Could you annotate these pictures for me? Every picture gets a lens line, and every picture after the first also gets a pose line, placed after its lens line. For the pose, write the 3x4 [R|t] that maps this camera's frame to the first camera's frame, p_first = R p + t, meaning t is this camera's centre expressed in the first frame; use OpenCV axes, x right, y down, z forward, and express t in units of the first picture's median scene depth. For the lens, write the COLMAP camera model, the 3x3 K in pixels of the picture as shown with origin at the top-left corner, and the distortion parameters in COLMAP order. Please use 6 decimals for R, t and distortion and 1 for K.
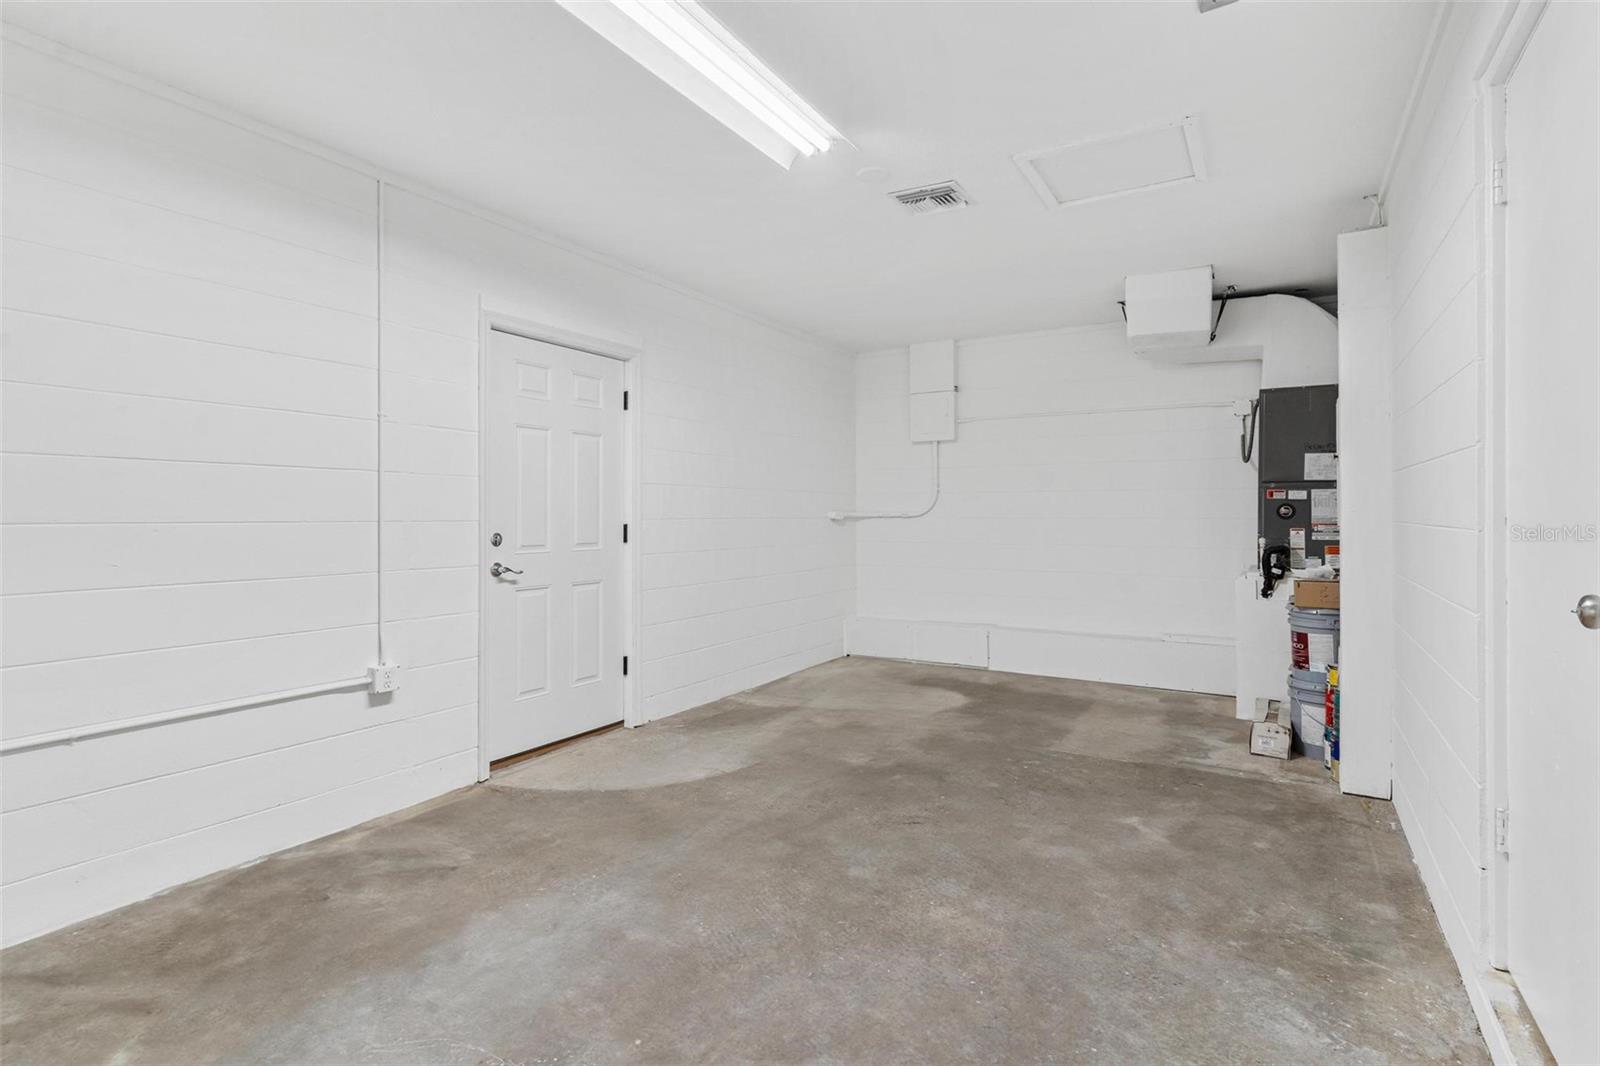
lens RADIAL K [[786.4, 0, 799.7], [0, 786.4, 519.9], [0, 0, 1]] dist [0.004135, 0.000728]
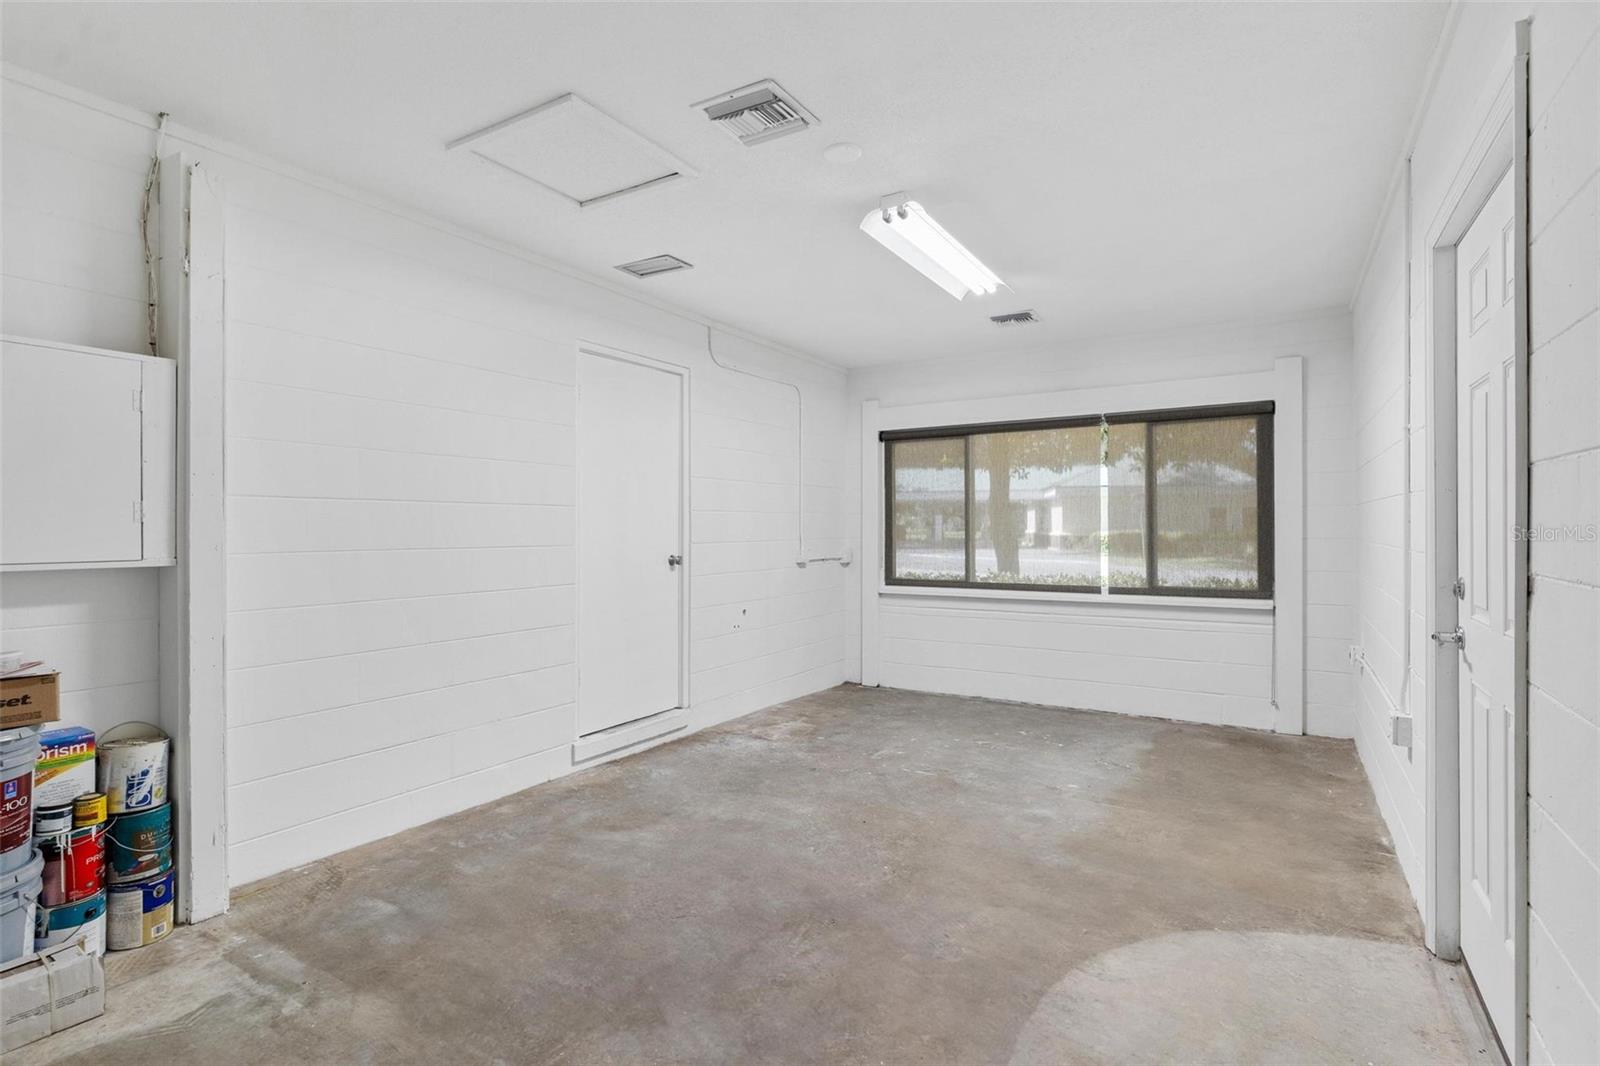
lens RADIAL K [[786.4, 0, 799.7], [0, 786.4, 519.9], [0, 0, 1]] dist [0.004135, 0.000728]
pose [[-0.999987, 0.001388, 0.004904, 0.159393], [0.001392, 0.999999, 0.000928, -0.038719], [-0.004902, 0.000935, -0.999988, 2.156464]]
